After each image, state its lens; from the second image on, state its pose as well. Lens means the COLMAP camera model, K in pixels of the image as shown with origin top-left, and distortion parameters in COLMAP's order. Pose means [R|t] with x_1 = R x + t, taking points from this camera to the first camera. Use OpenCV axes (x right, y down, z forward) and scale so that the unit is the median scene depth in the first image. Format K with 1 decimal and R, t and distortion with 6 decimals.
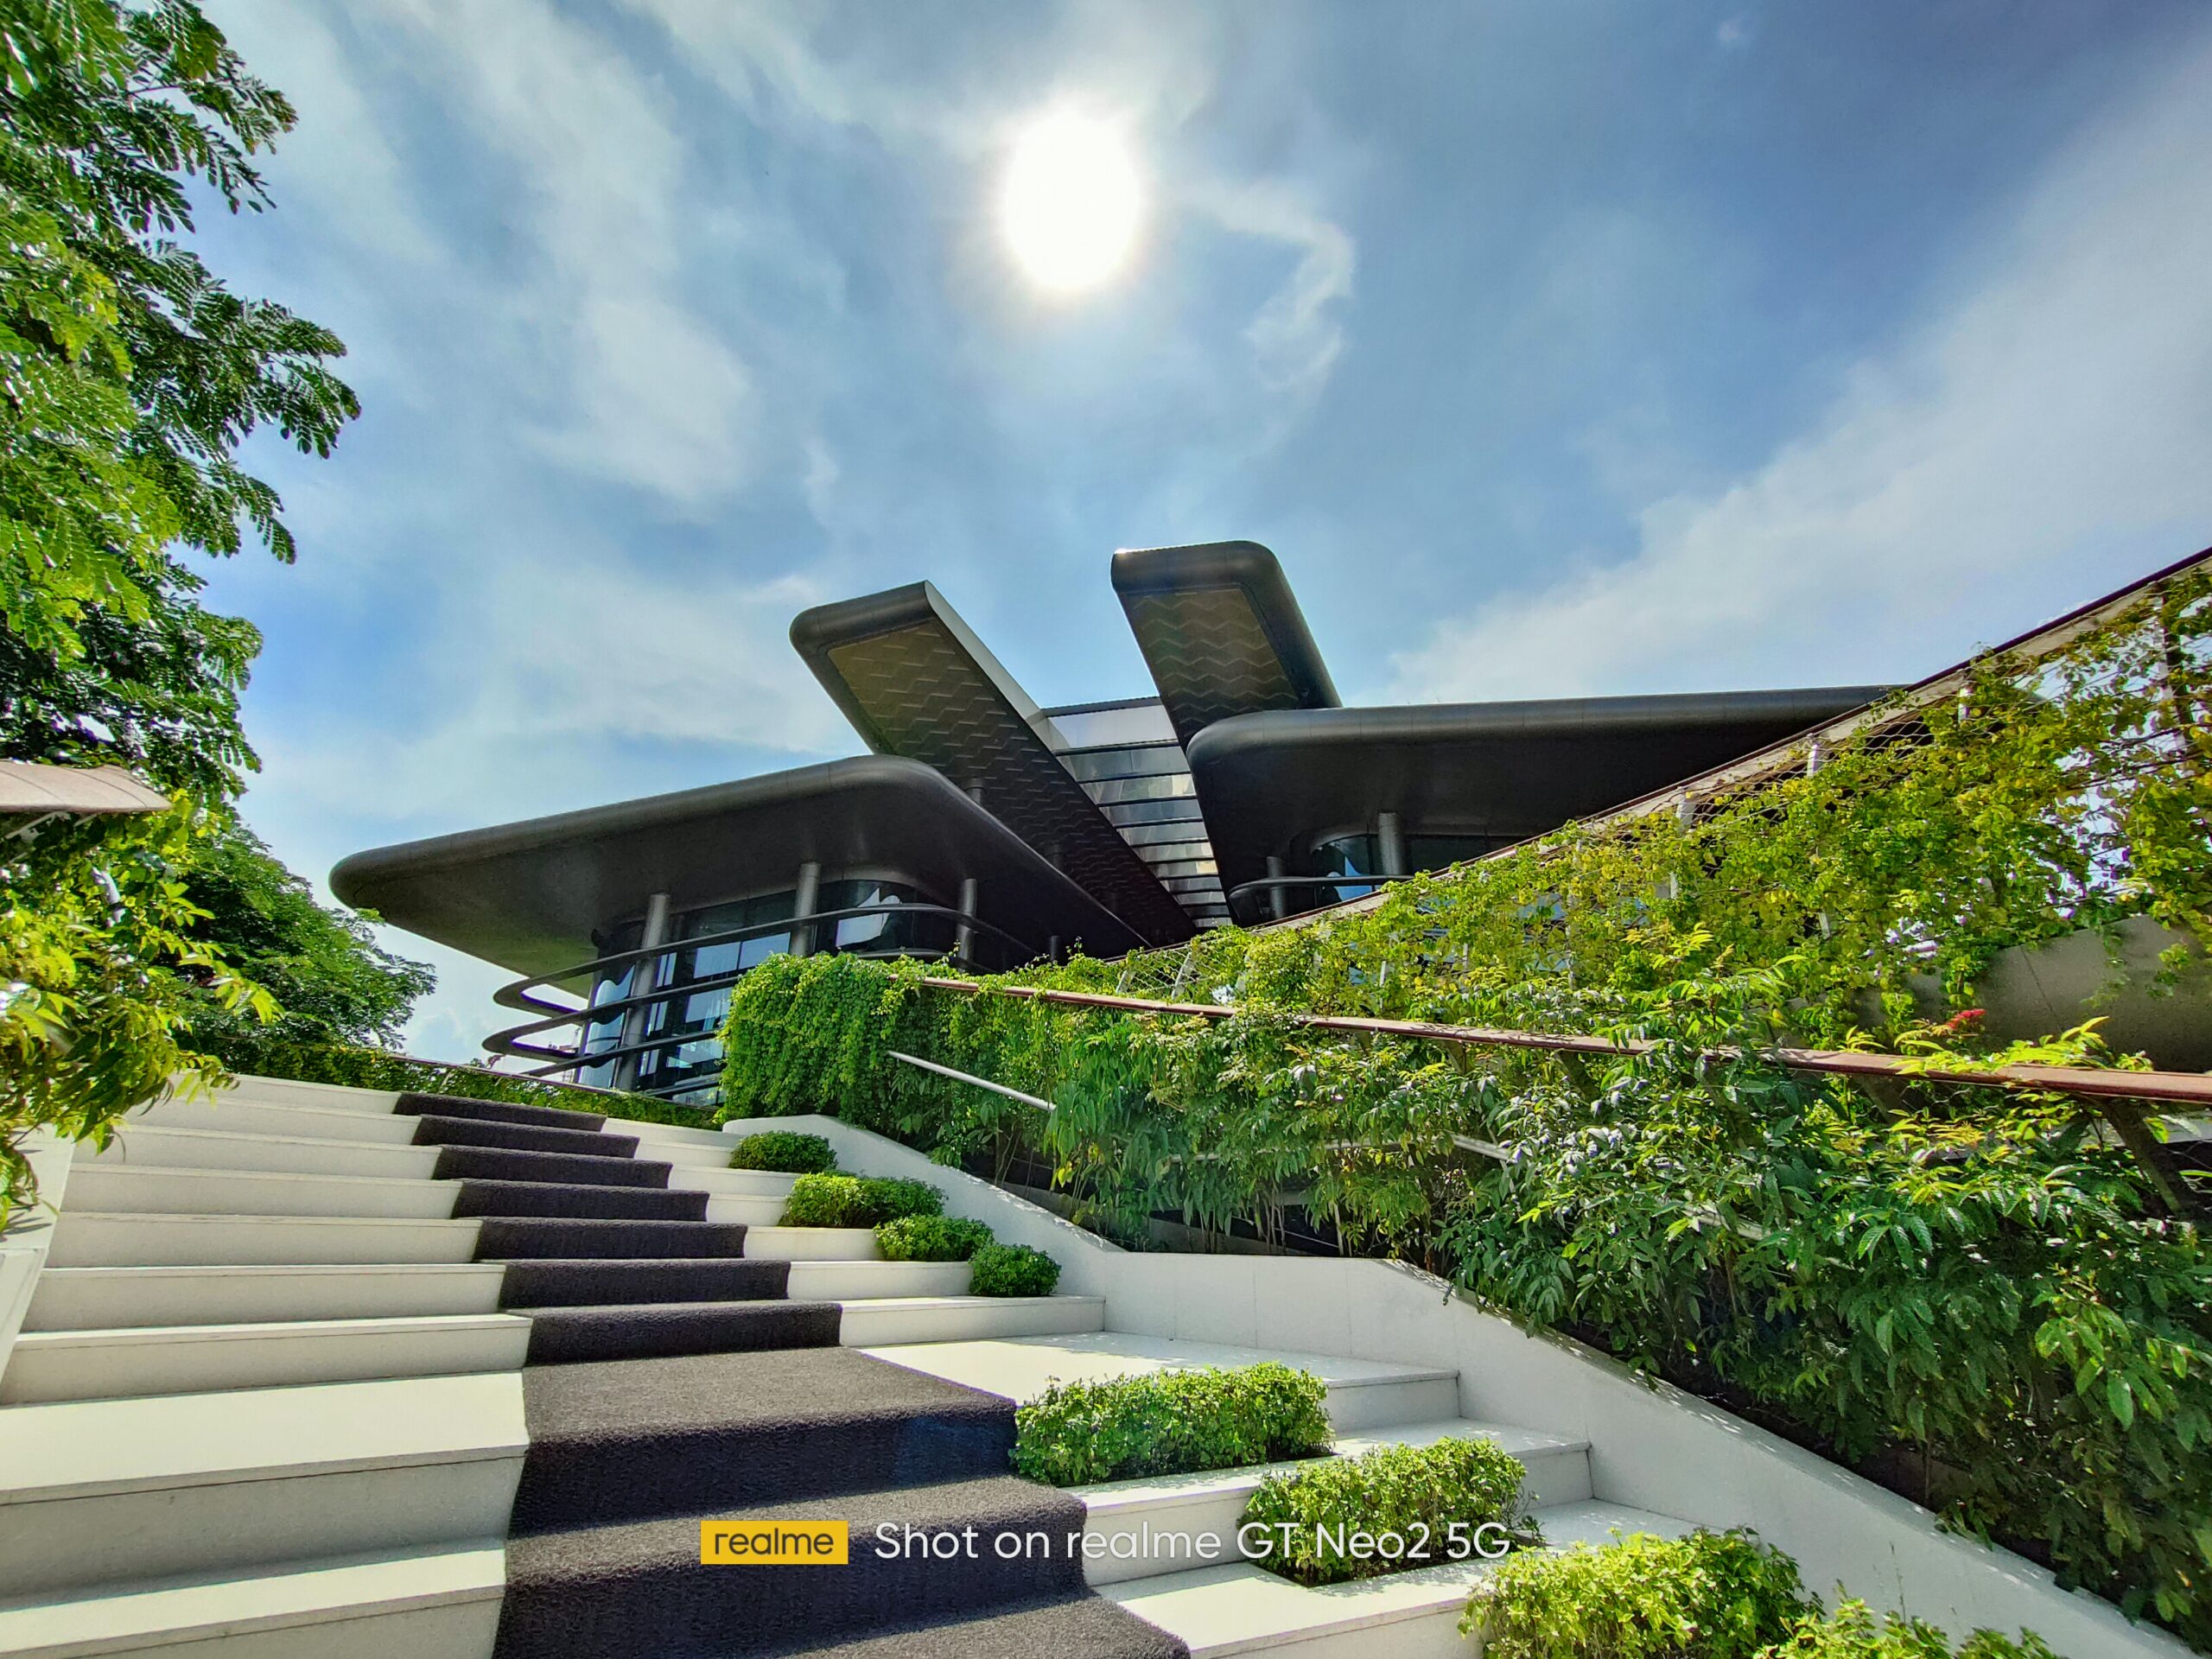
lens RADIAL K [[1052.2, 0, 1117.2], [0, 1052.2, 824.8], [0, 0, 1]] dist [-0.002257, -0.002101]
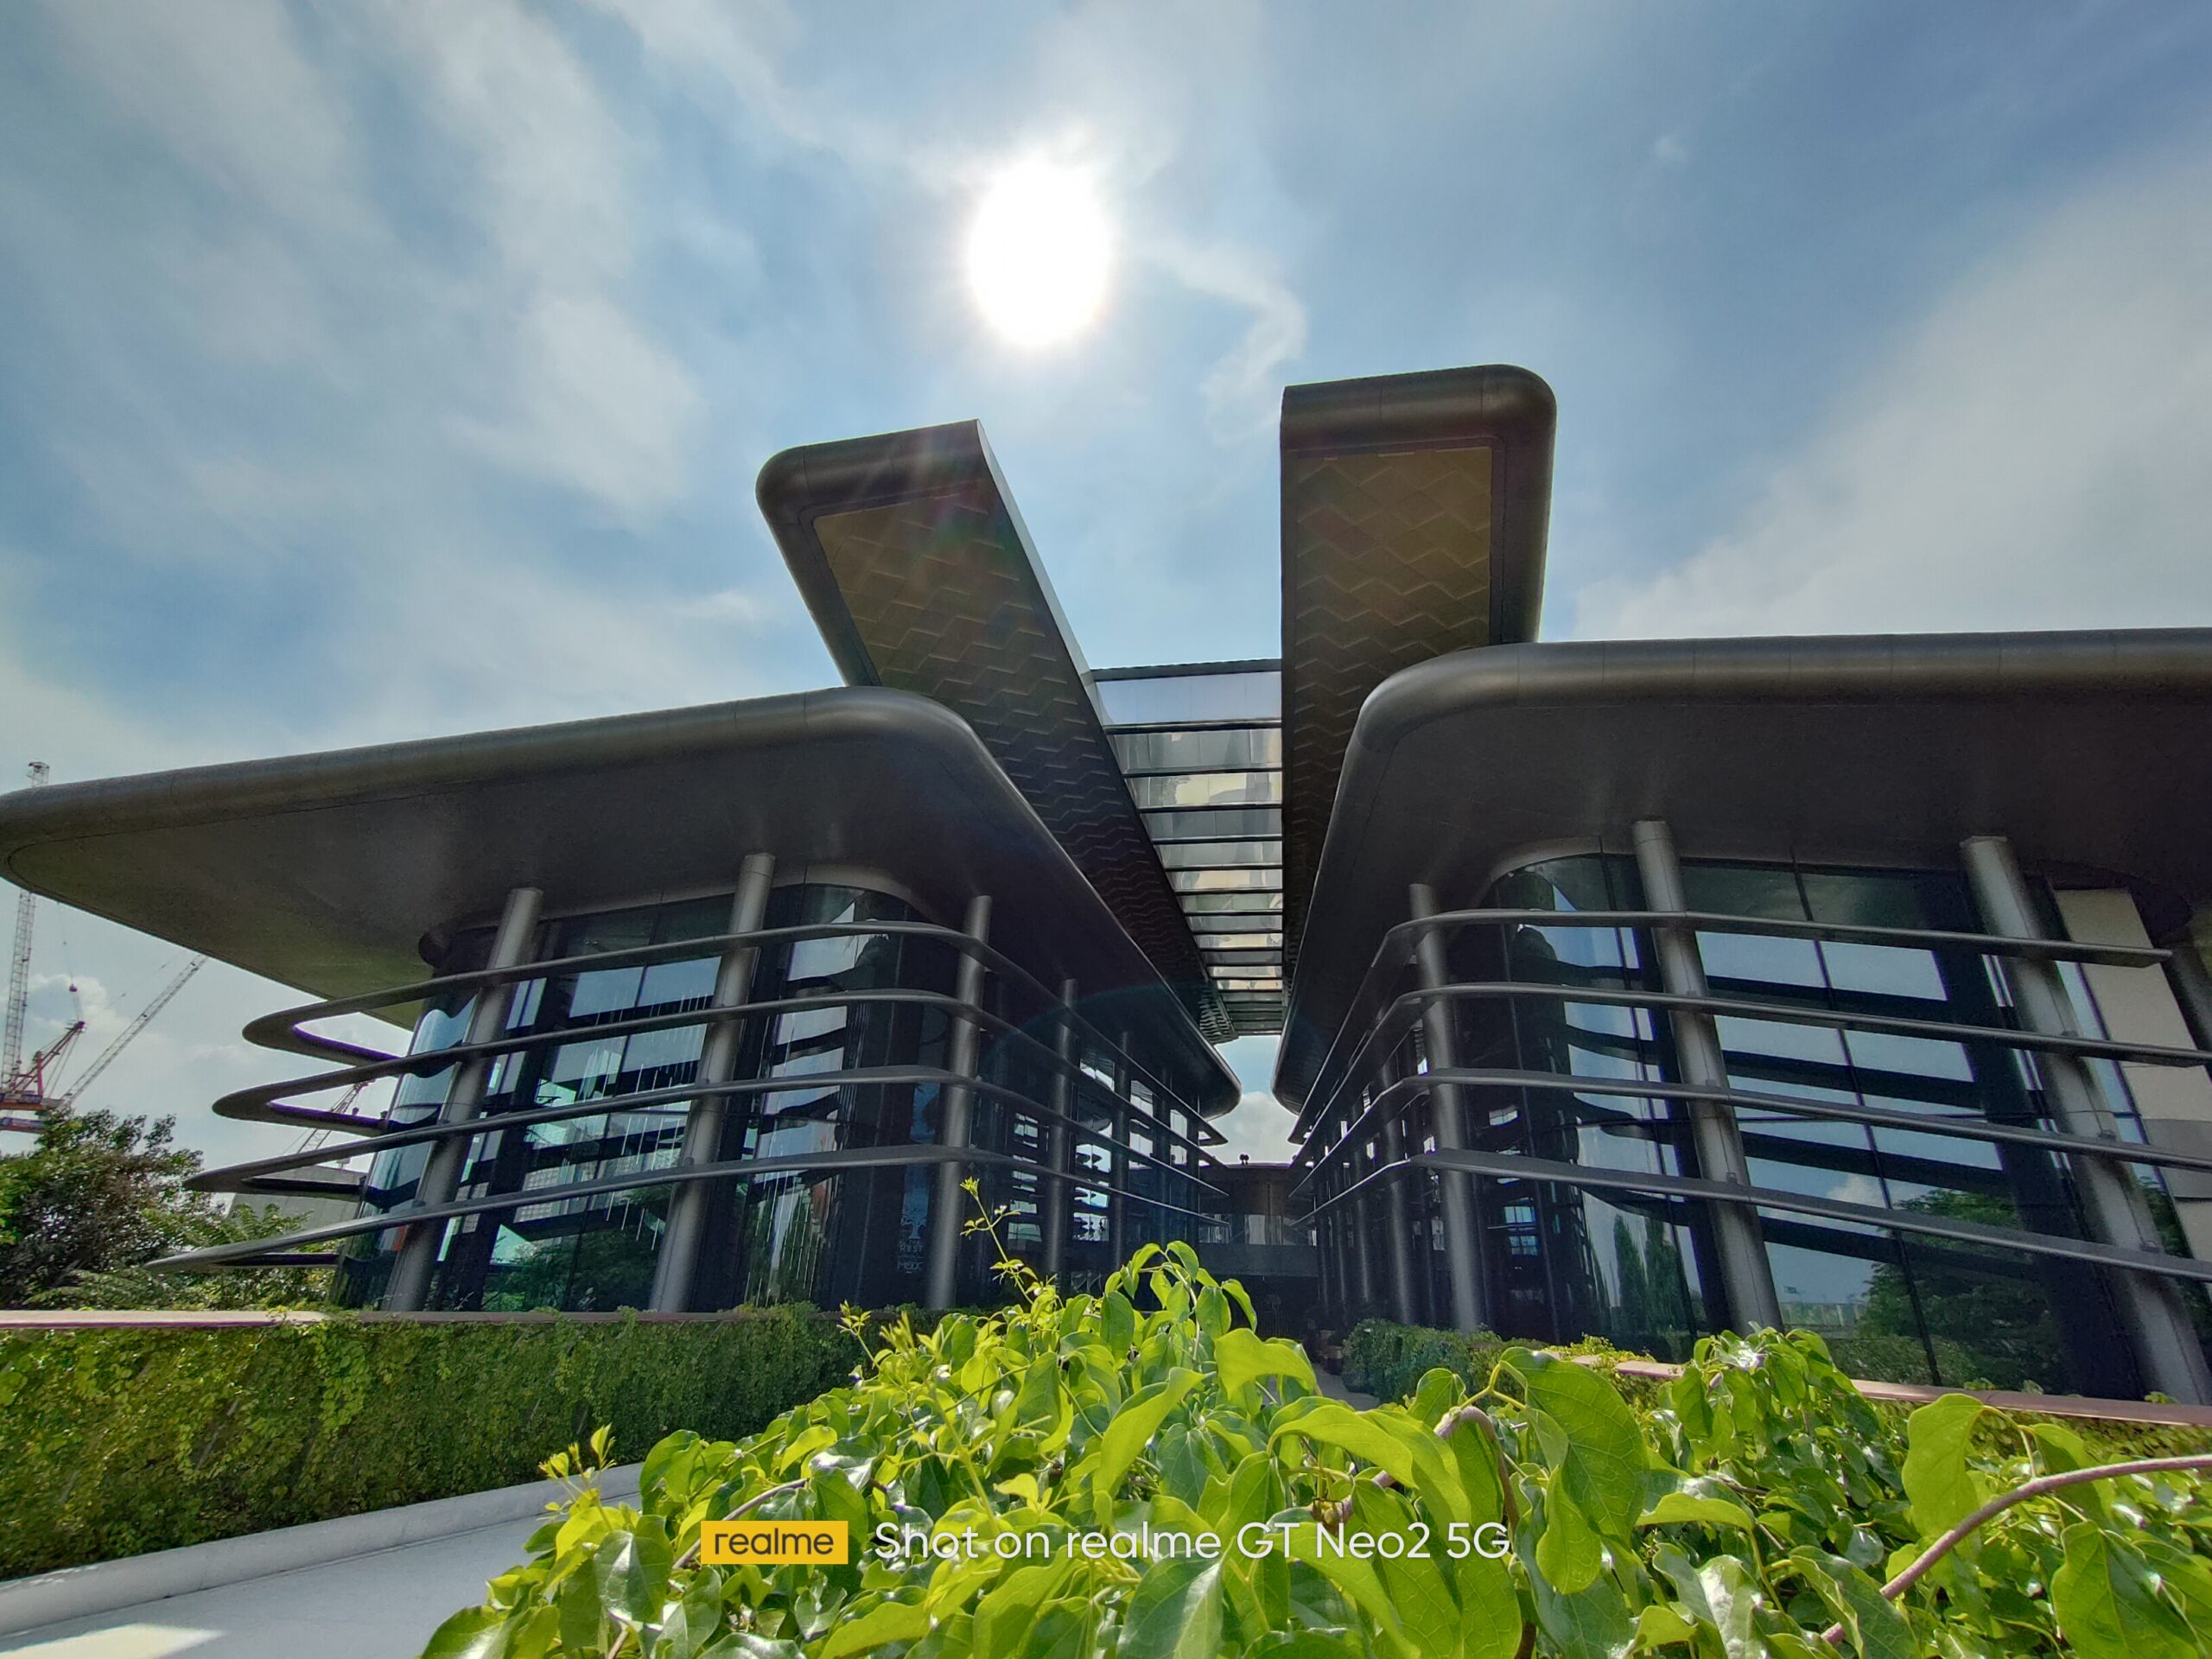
lens RADIAL K [[1052.2, 0, 1105.3], [0, 1052.2, 820.5], [0, 0, 1]] dist [-0.002257, -0.002101]
pose [[0.996420, 0.058151, 0.061360, -0.107657], [-0.055215, 0.997296, -0.048501, 0.033546], [-0.064014, 0.044939, 0.996937, 0.297064]]
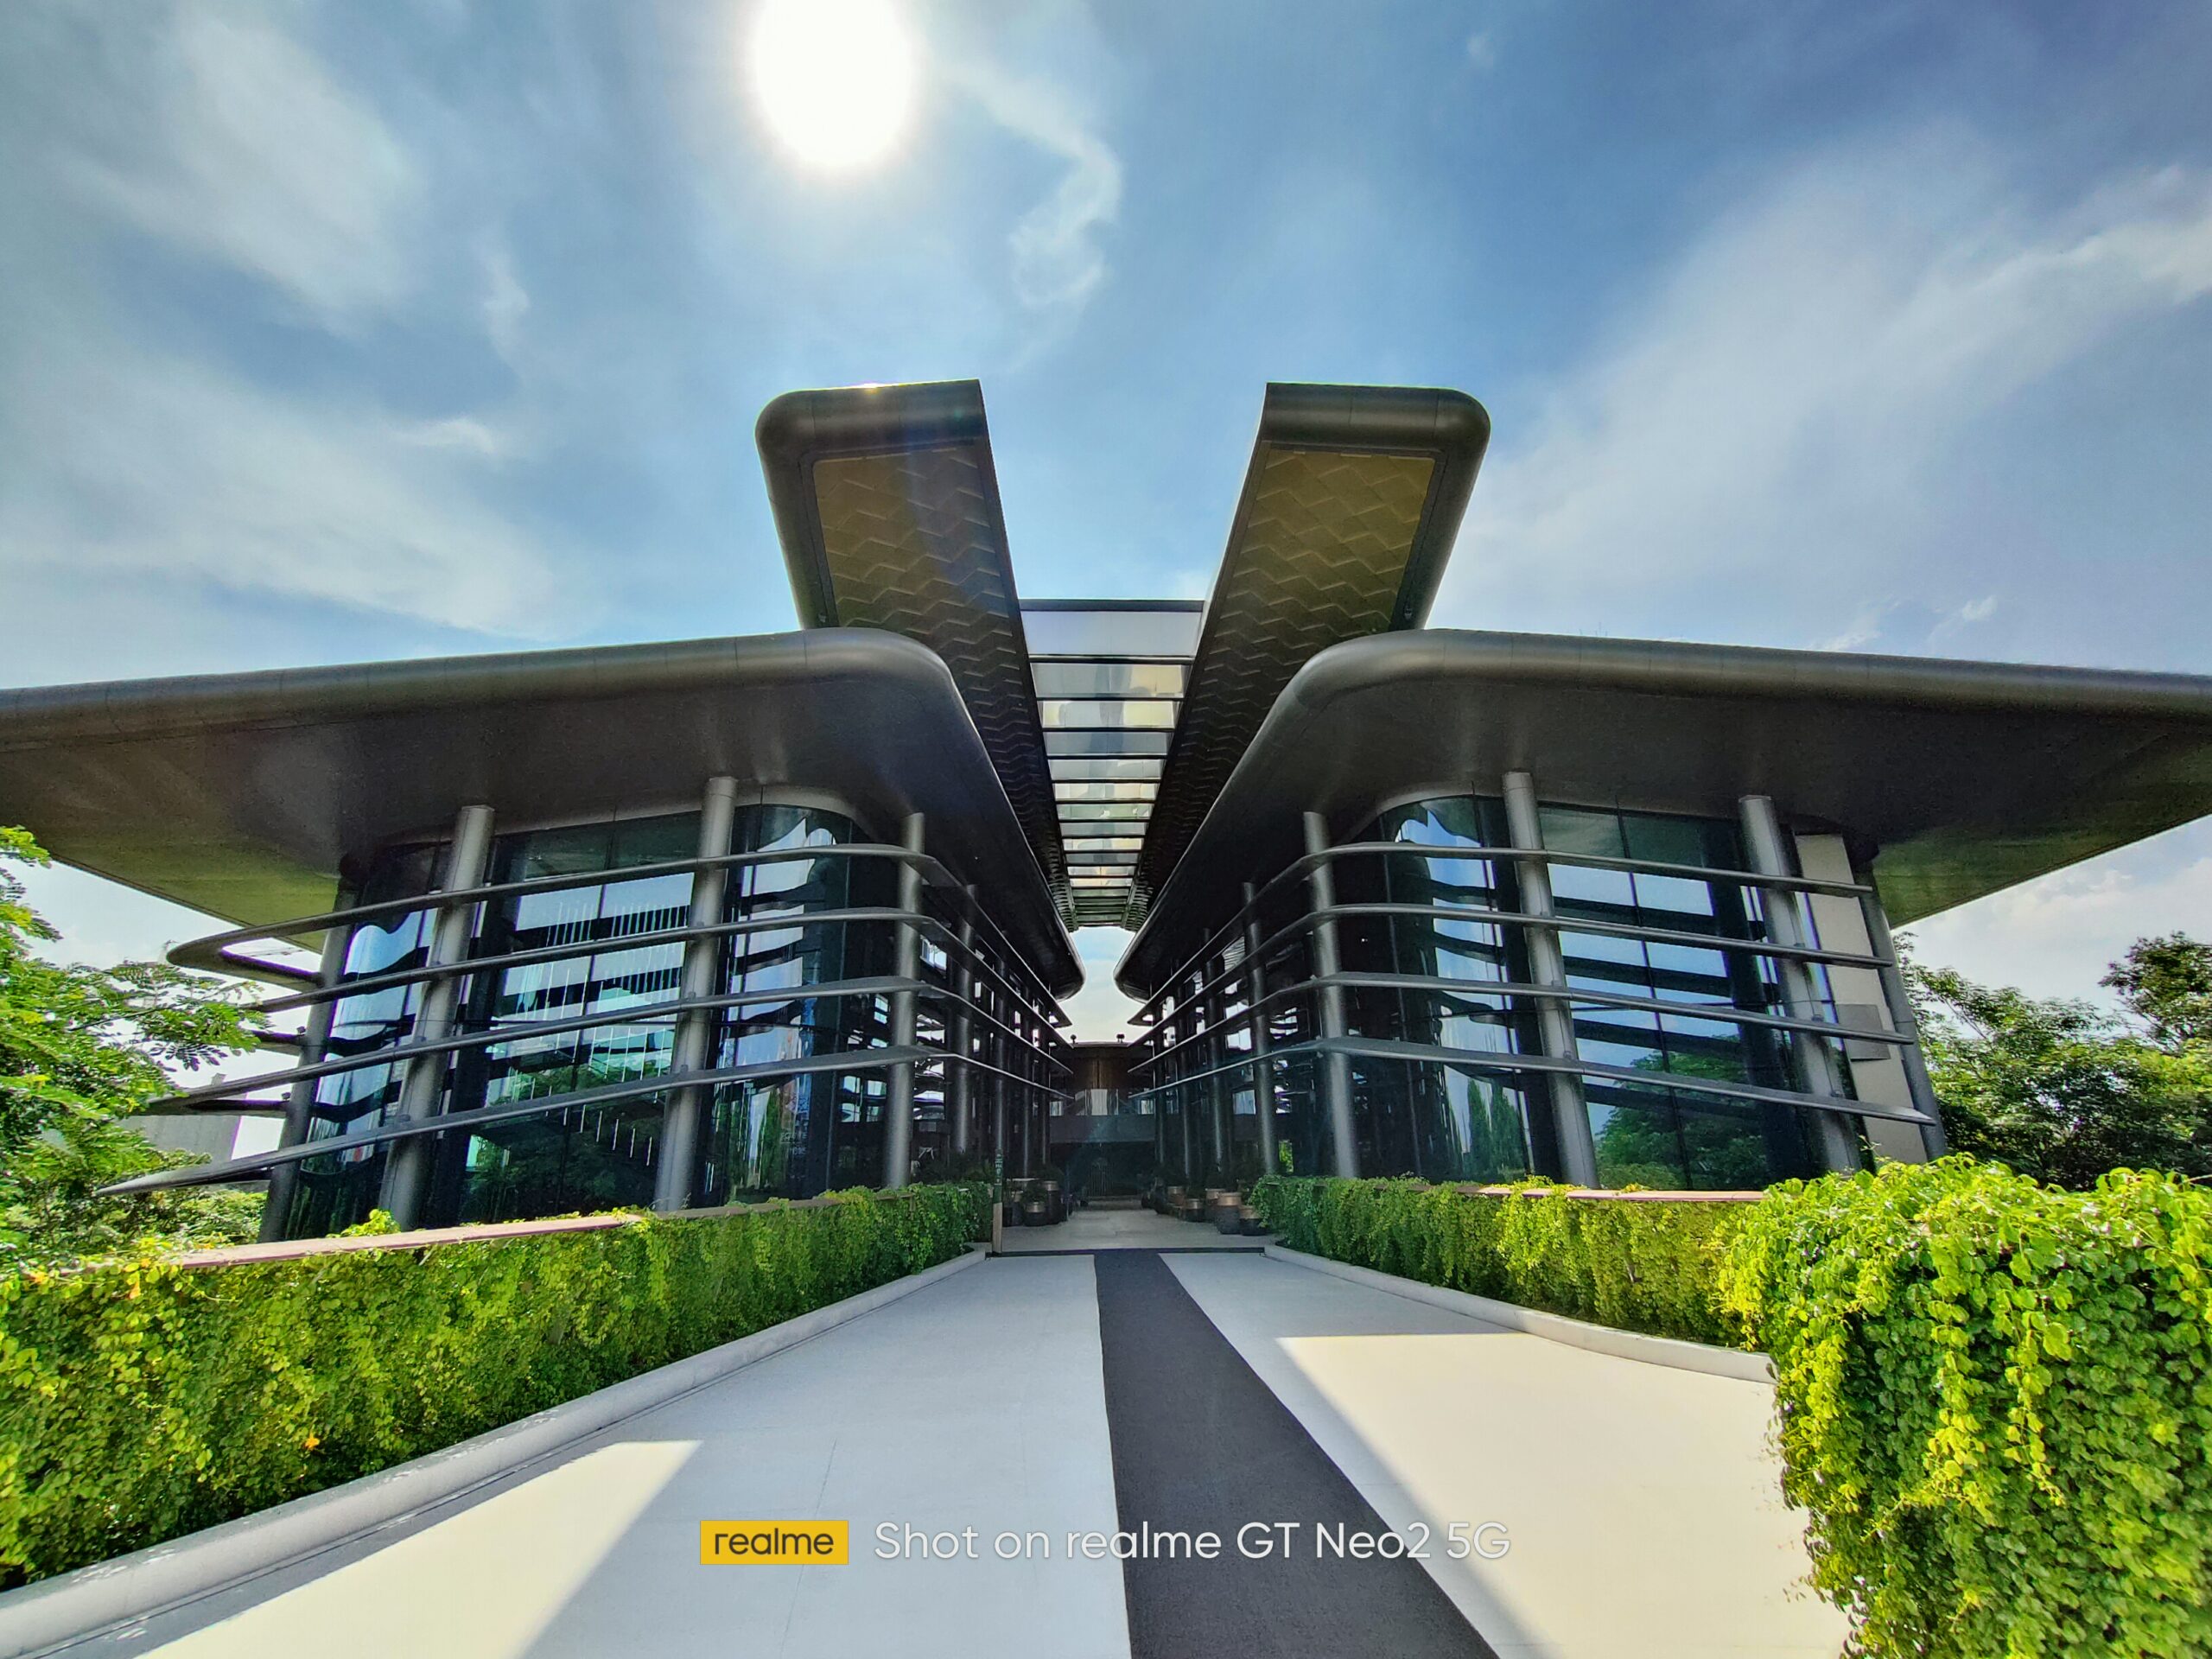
lens RADIAL K [[1052.2, 0, 1114.4], [0, 1052.2, 841.6], [0, 0, 1]] dist [-0.002257, -0.002101]
pose [[0.958895, 0.058460, 0.277672, -0.222680], [-0.080451, 0.994404, 0.068467, 0.009641], [-0.272116, -0.087992, 0.958233, 0.246067]]
